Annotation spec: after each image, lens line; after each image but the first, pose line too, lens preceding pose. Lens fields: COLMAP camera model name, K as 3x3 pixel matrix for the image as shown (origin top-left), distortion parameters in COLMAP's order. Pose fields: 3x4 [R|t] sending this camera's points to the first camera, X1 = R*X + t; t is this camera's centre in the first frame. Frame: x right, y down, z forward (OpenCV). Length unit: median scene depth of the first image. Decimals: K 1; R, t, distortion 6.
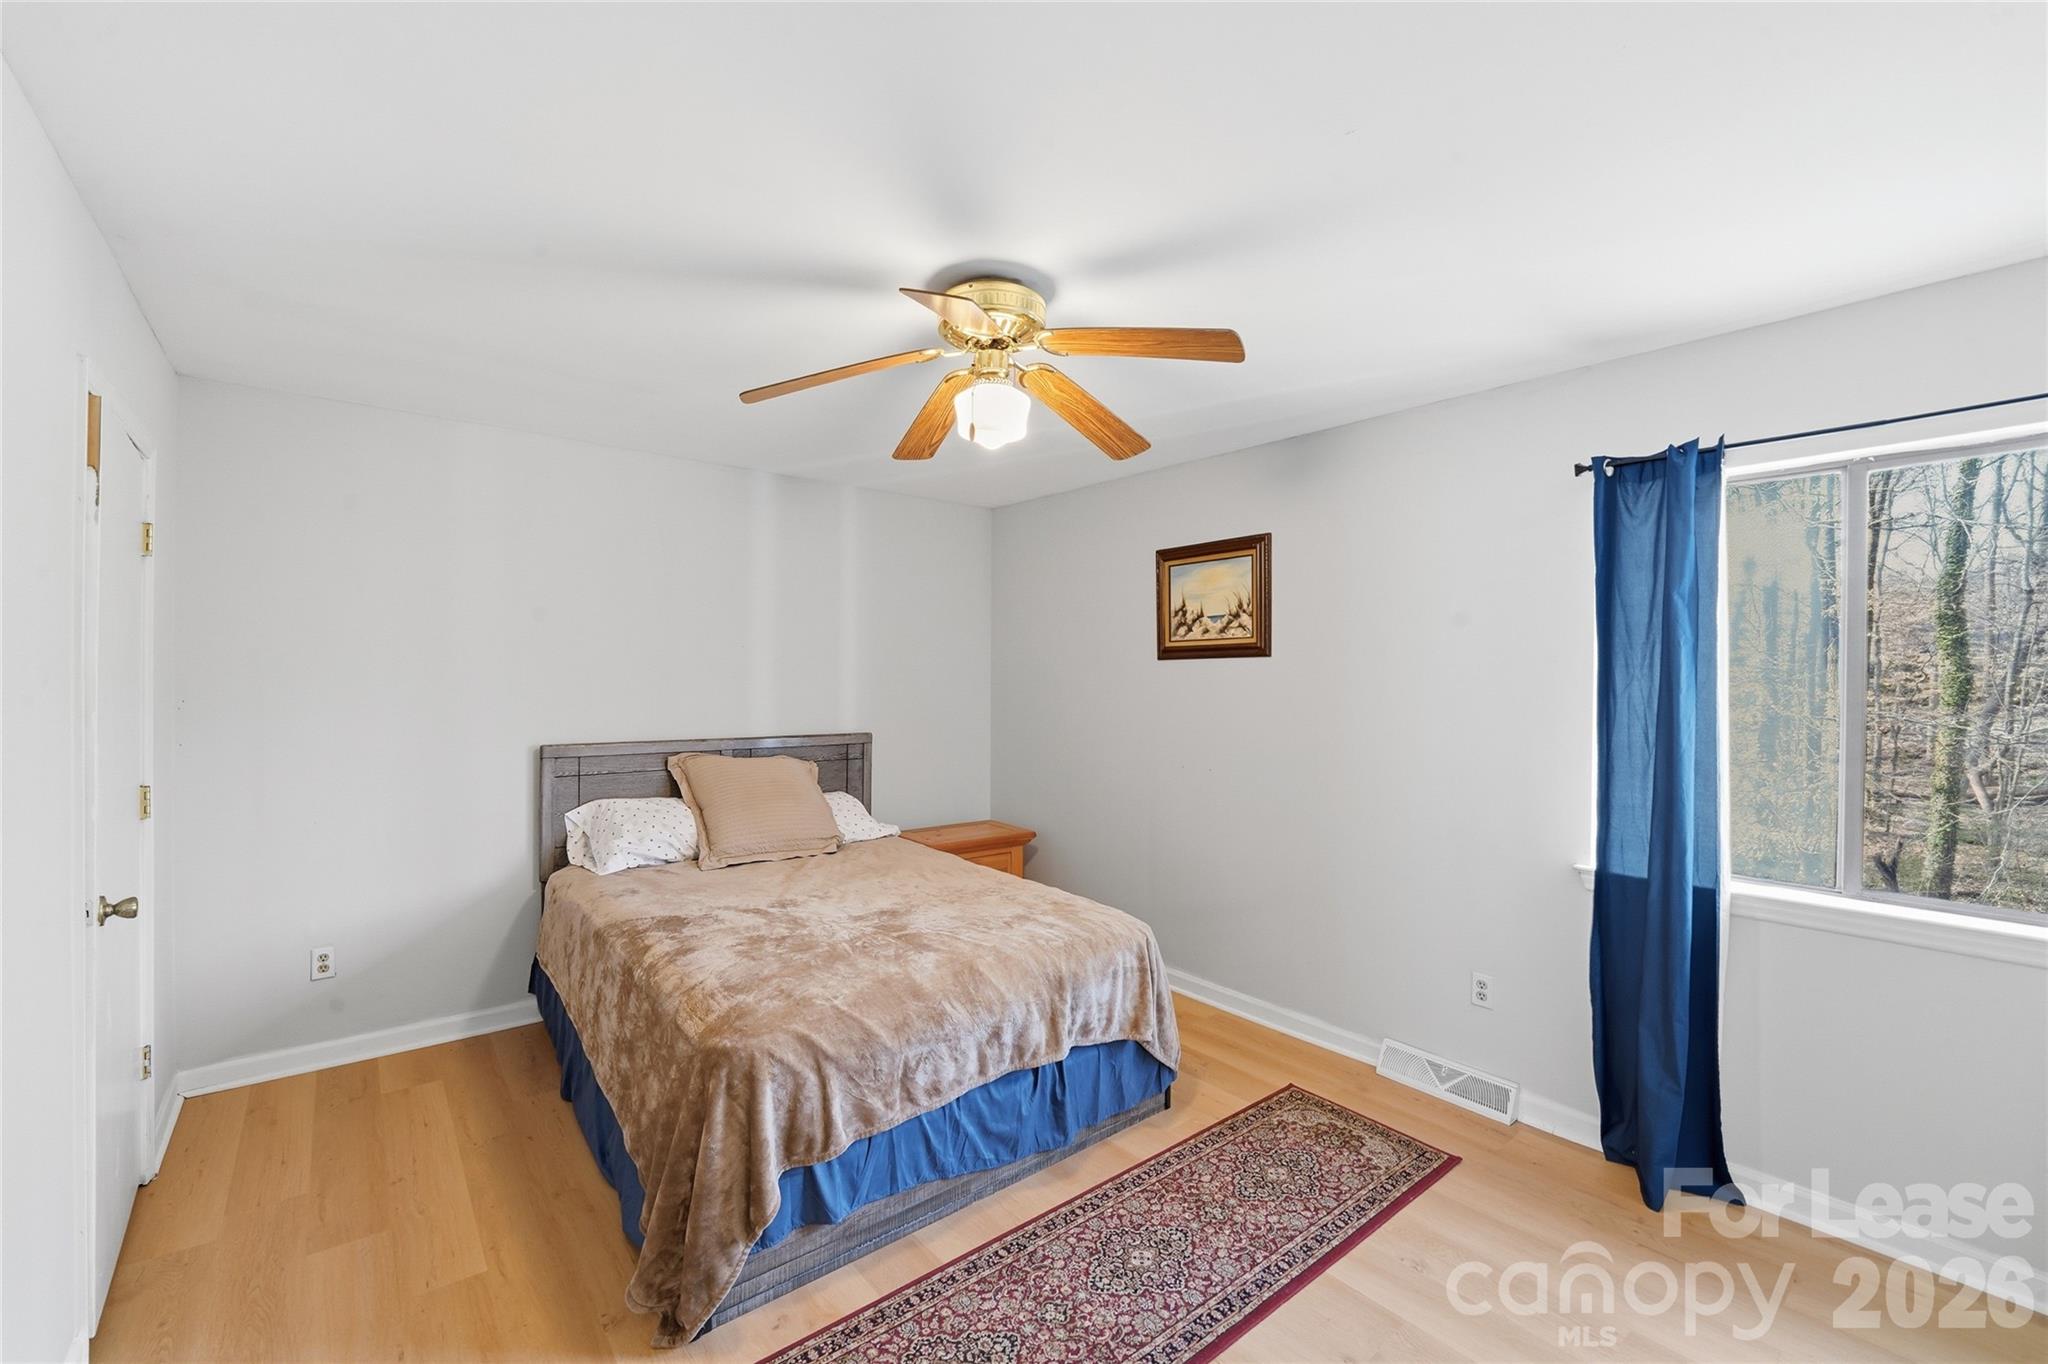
lens RADIAL K [[846.8, 0, 1029.9], [0, 846.8, 680.2], [0, 0, 1]] dist [0.001481, -0.008748]
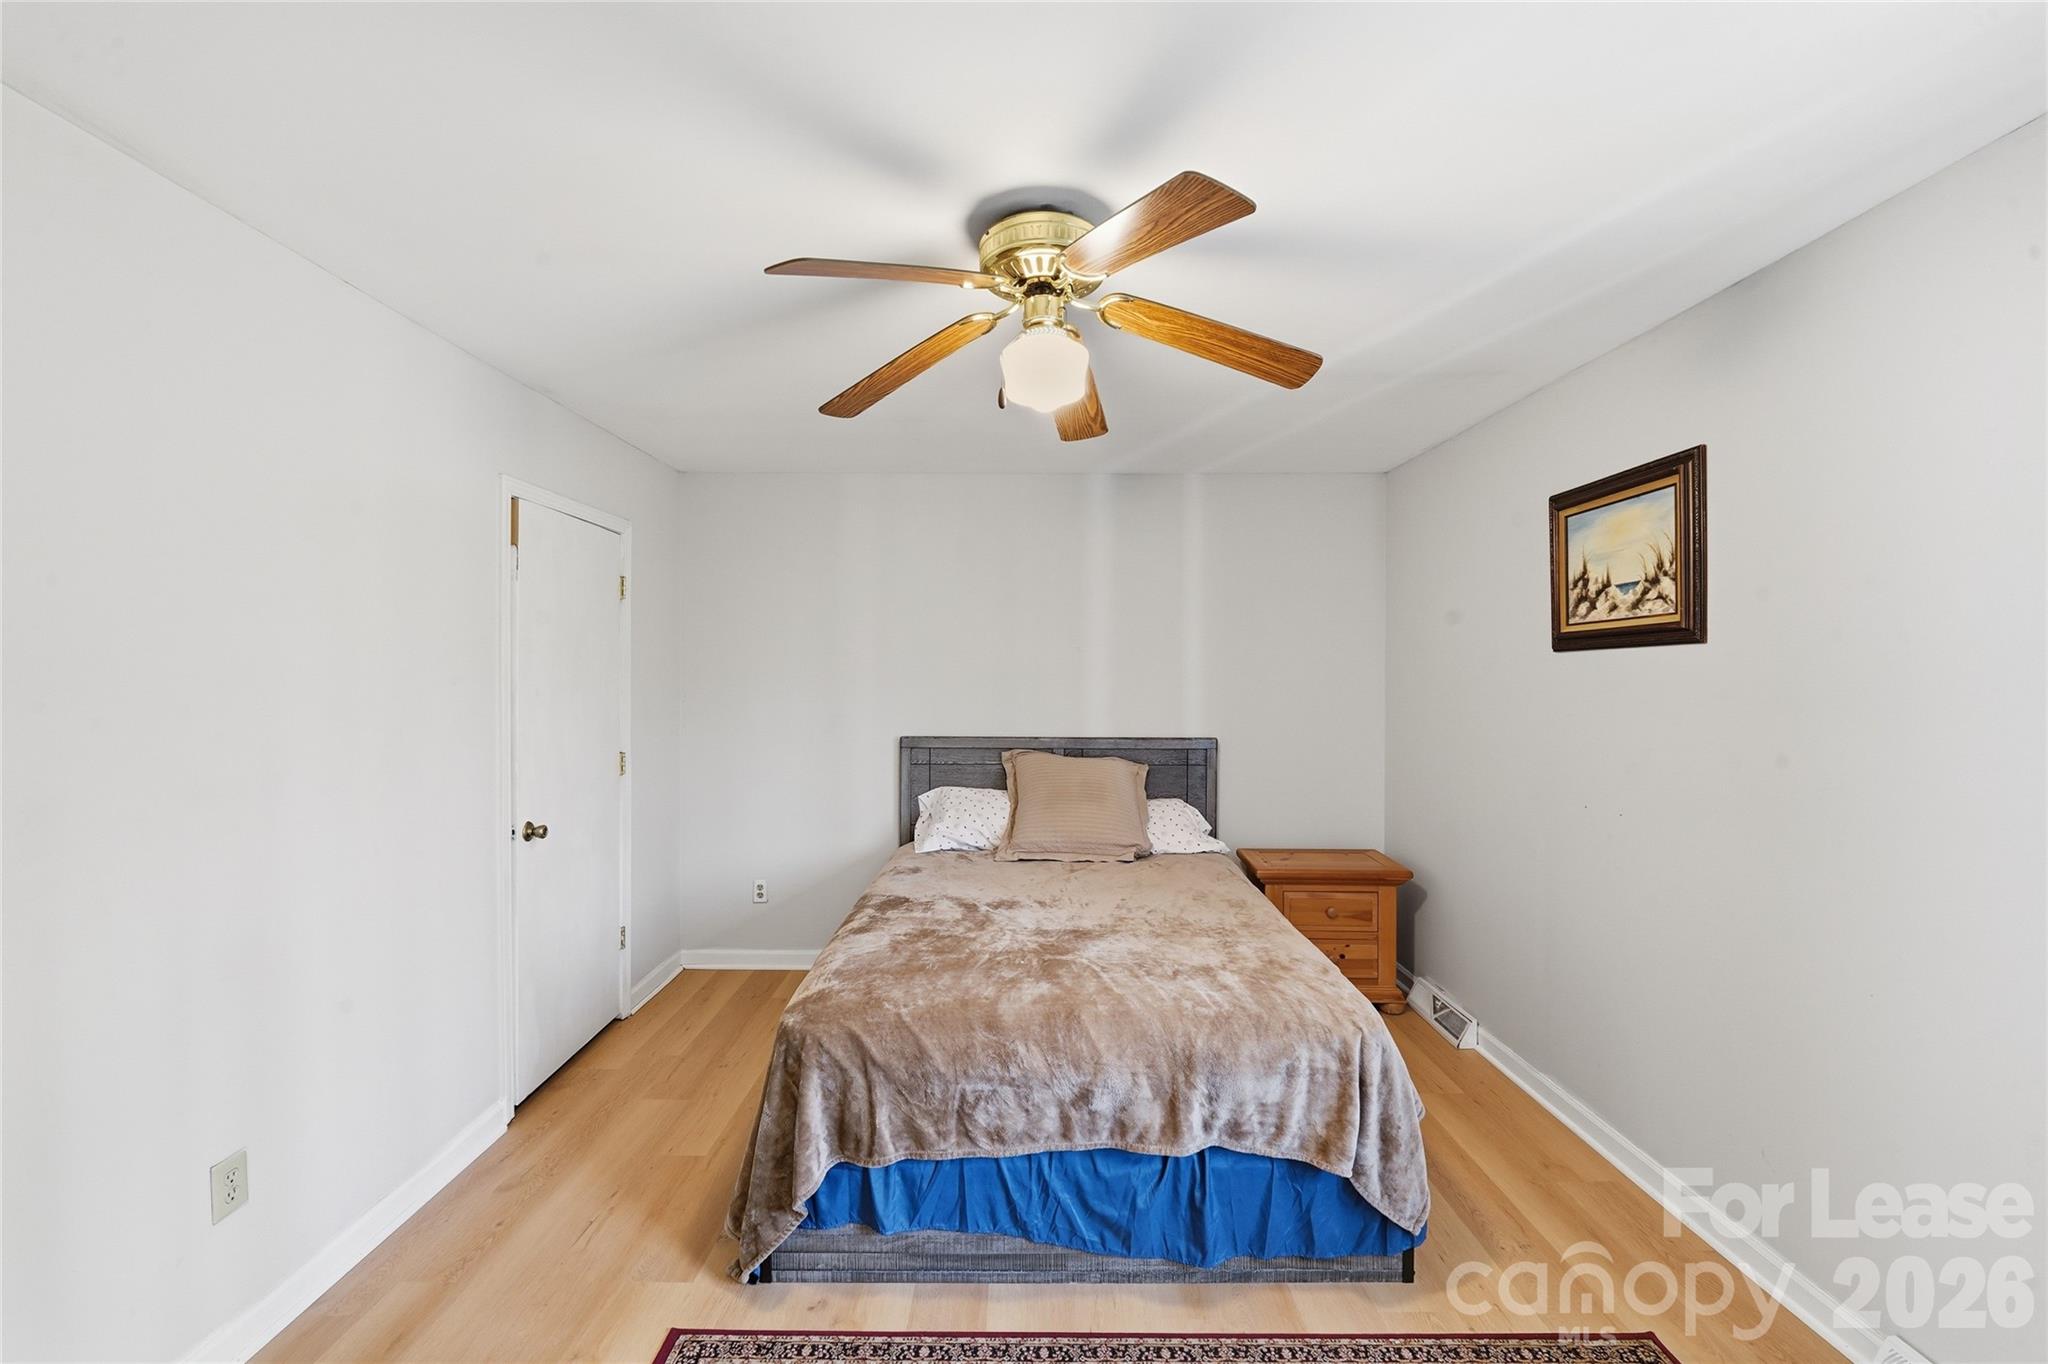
lens RADIAL K [[846.8, 0, 1029.9], [0, 846.8, 680.2], [0, 0, 1]] dist [0.001481, -0.008748]
pose [[0.765086, -0.000564, -0.643928, 0.426691], [0.001408, 0.999999, 0.000797, -0.002333], [0.643927, -0.001517, 0.765086, 0.285749]]
